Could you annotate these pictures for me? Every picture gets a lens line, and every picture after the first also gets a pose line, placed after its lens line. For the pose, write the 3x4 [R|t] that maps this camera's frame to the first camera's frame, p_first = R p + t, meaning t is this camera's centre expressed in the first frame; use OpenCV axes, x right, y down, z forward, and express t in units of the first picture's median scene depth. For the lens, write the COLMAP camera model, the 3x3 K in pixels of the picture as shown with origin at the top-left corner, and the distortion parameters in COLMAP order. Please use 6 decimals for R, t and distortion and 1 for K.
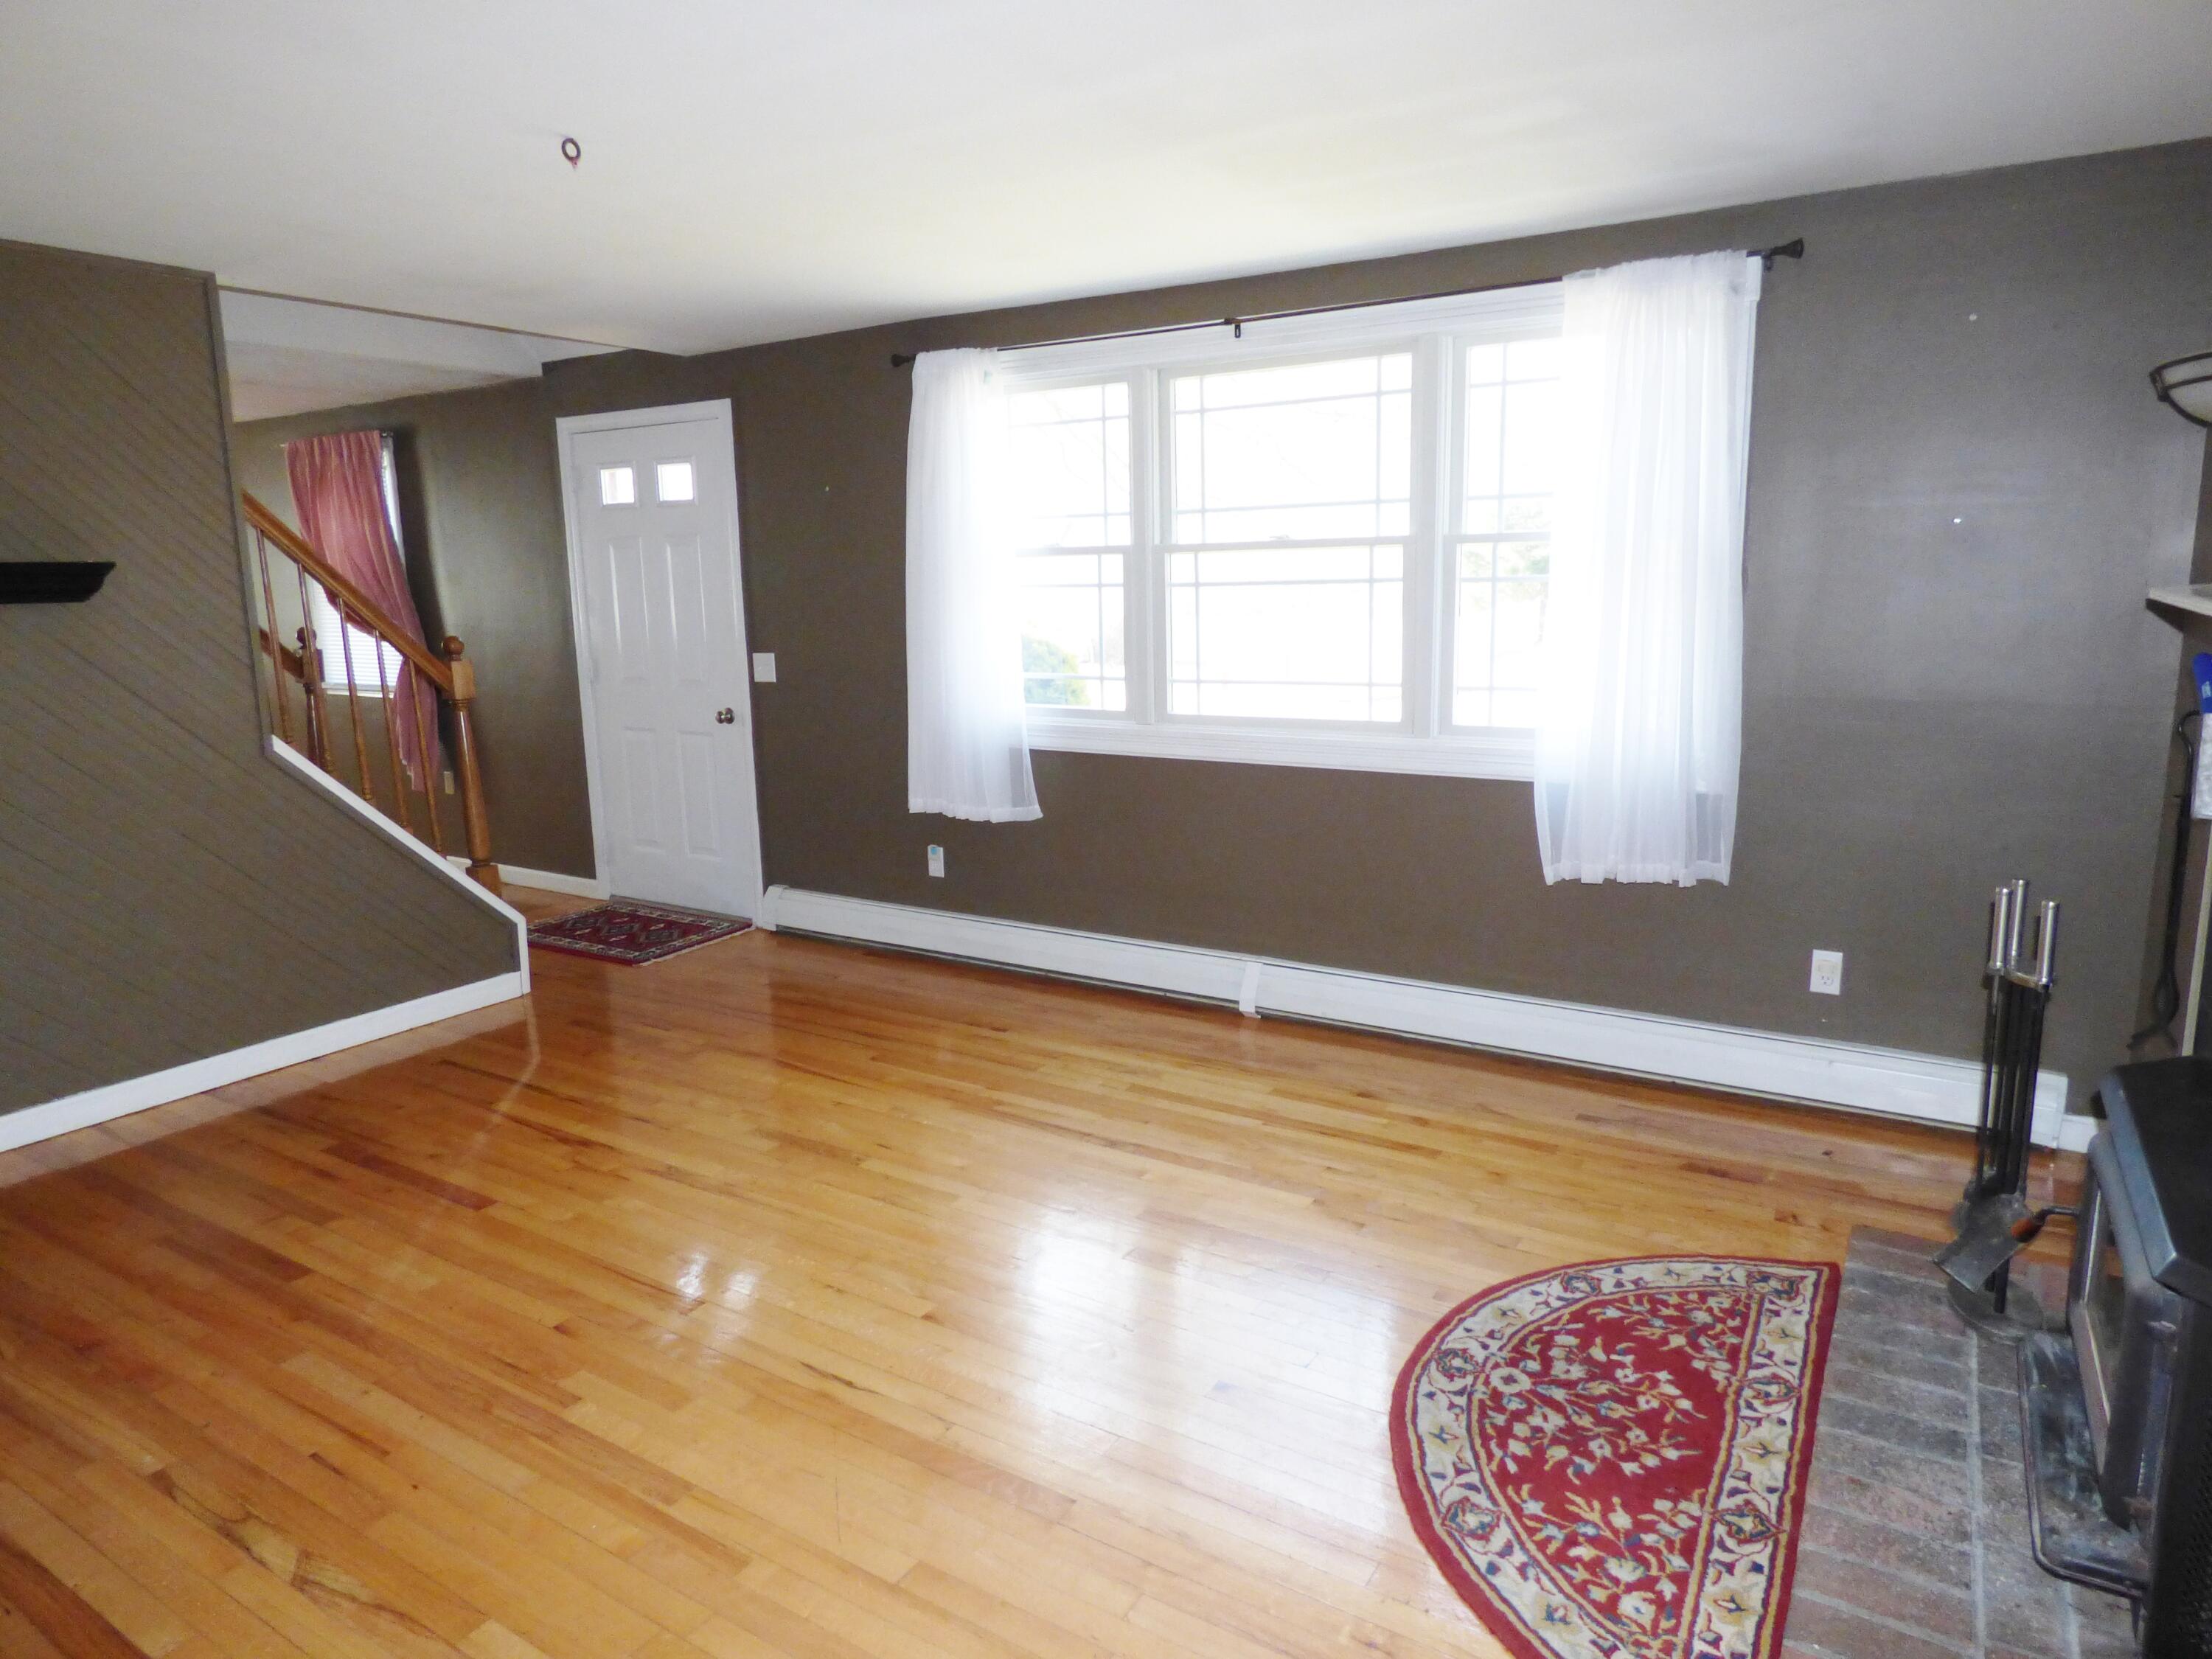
lens RADIAL K [[1347.4, 0, 1106.5], [0, 1347.4, 821.0], [0, 0, 1]] dist [-0.007752, 0.001964]
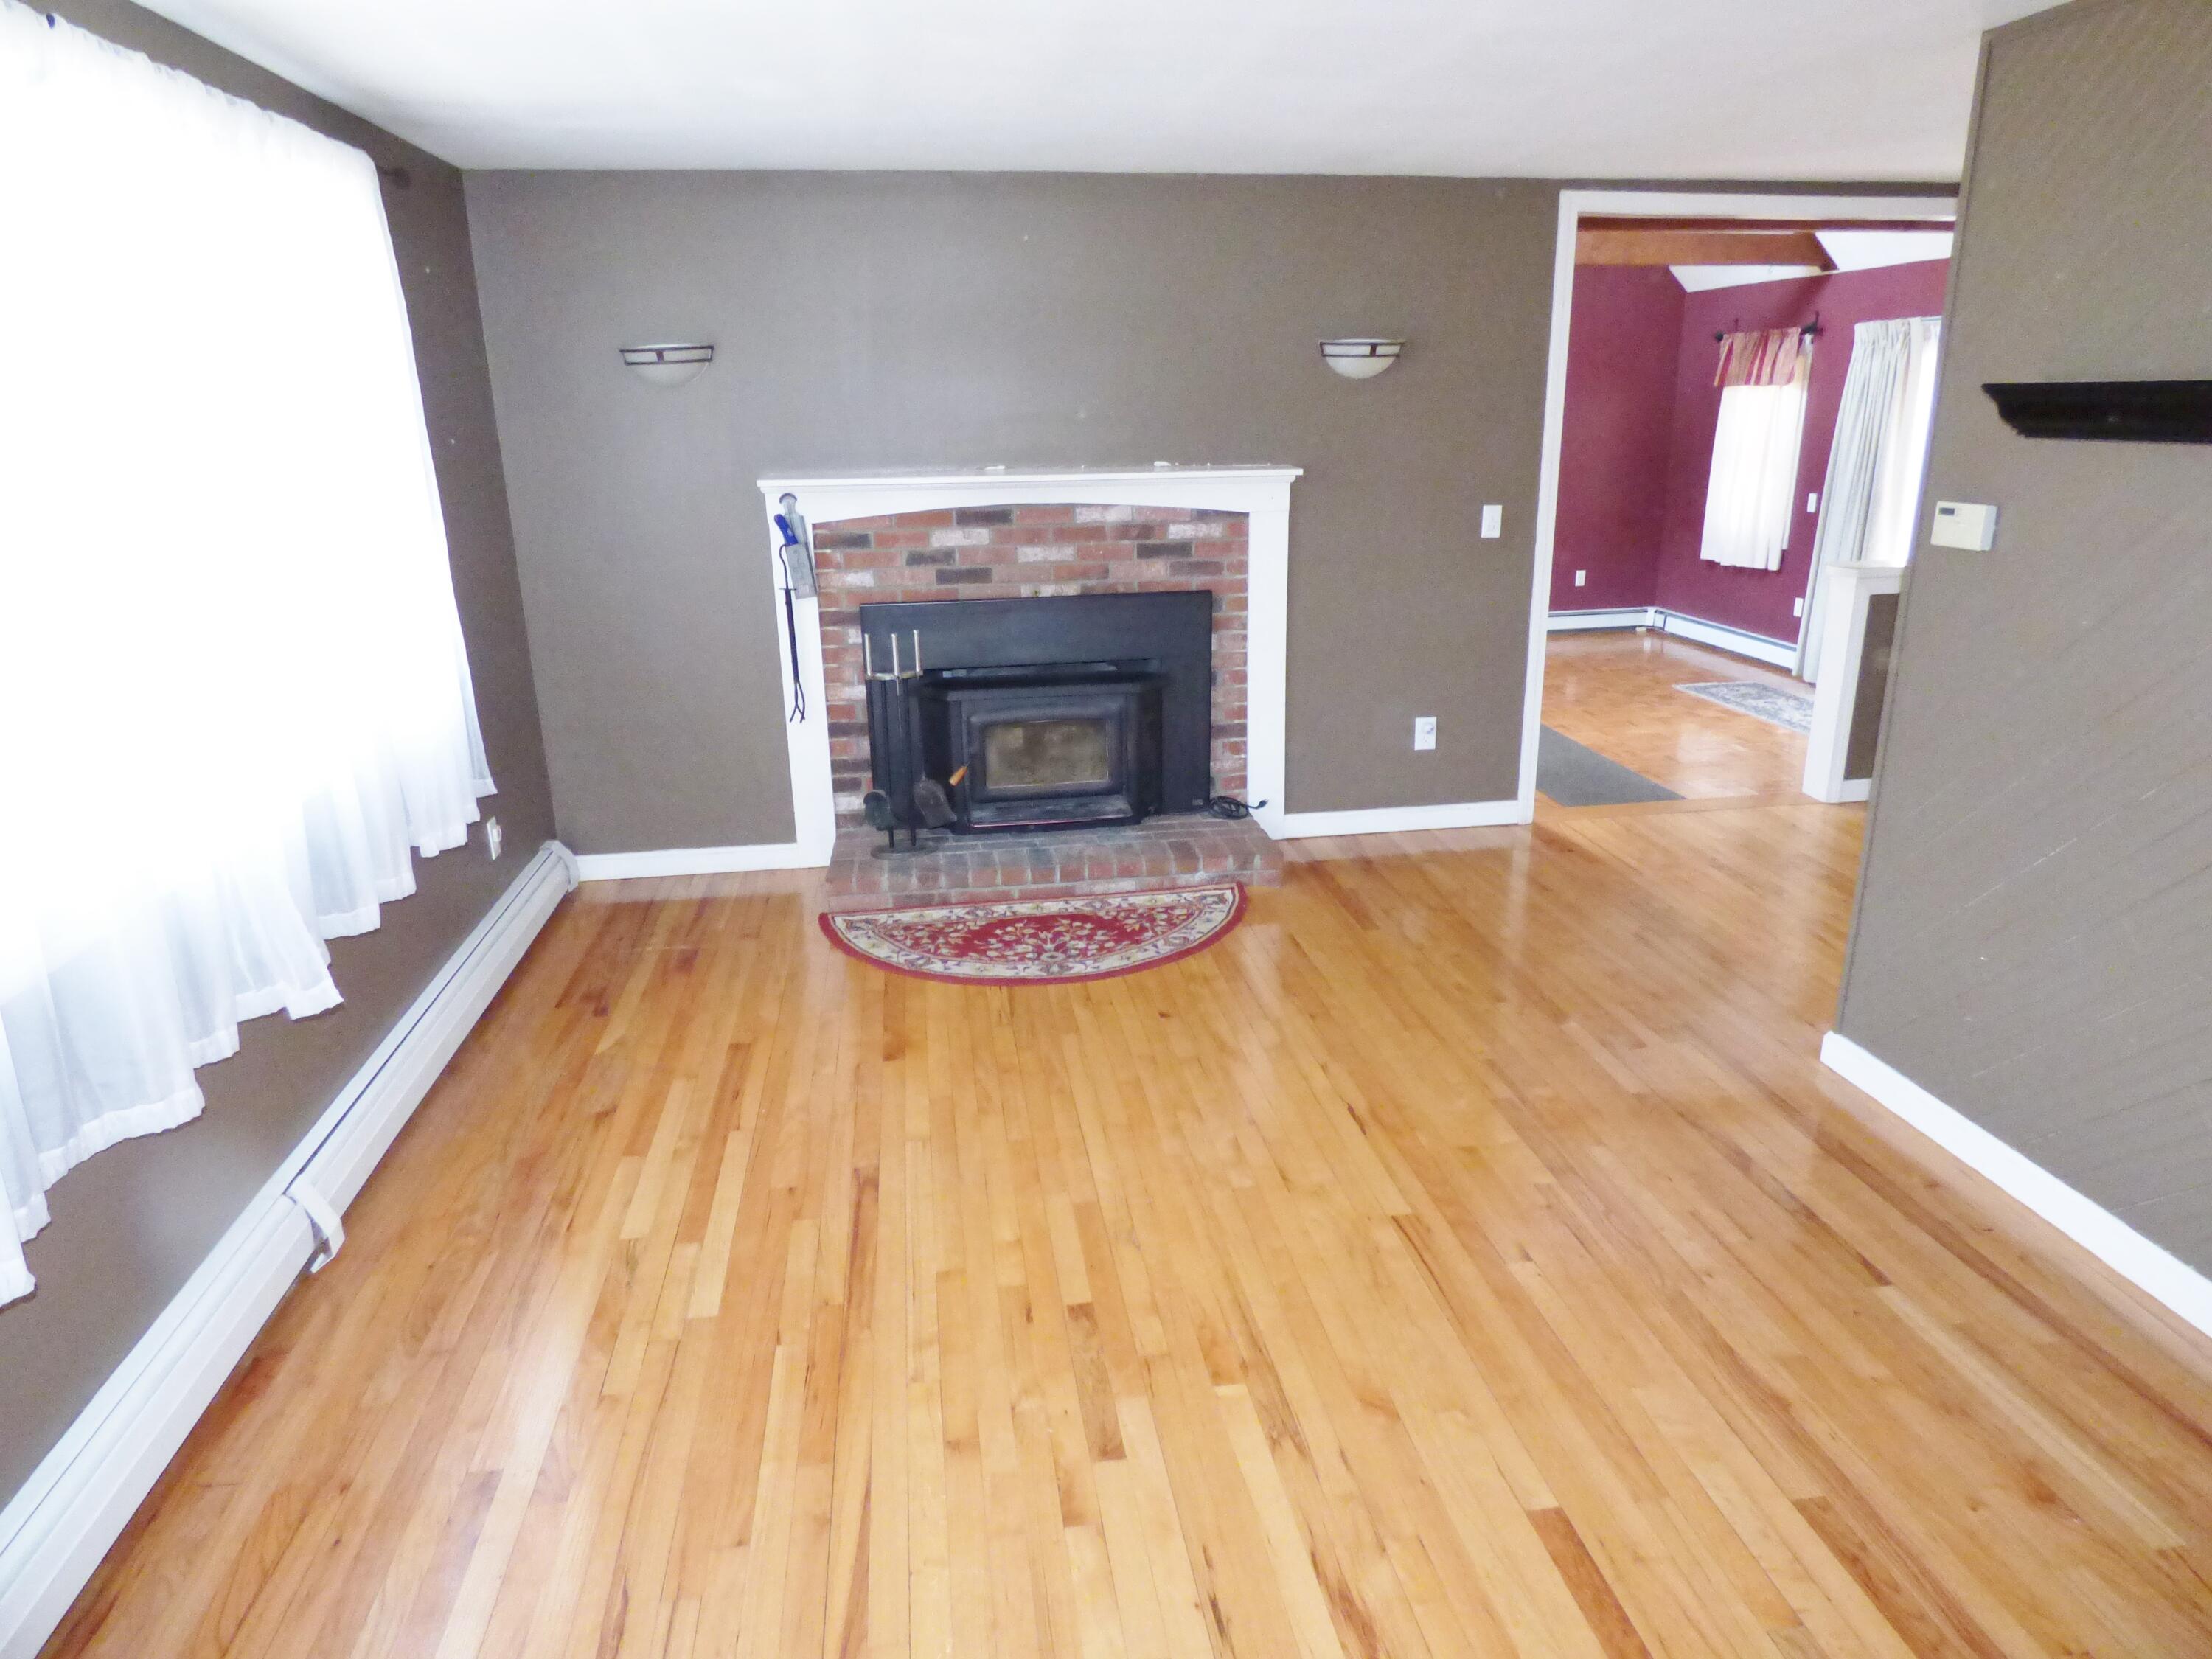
lens RADIAL K [[1347.4, 0, 1110.8], [0, 1347.4, 829.7], [0, 0, 1]] dist [-0.007752, 0.001964]
pose [[-0.645439, -0.208326, 0.734853, -0.947118], [0.166094, 0.900783, 0.401251, -0.391346], [-0.745534, 0.381037, -0.546799, 1.790101]]
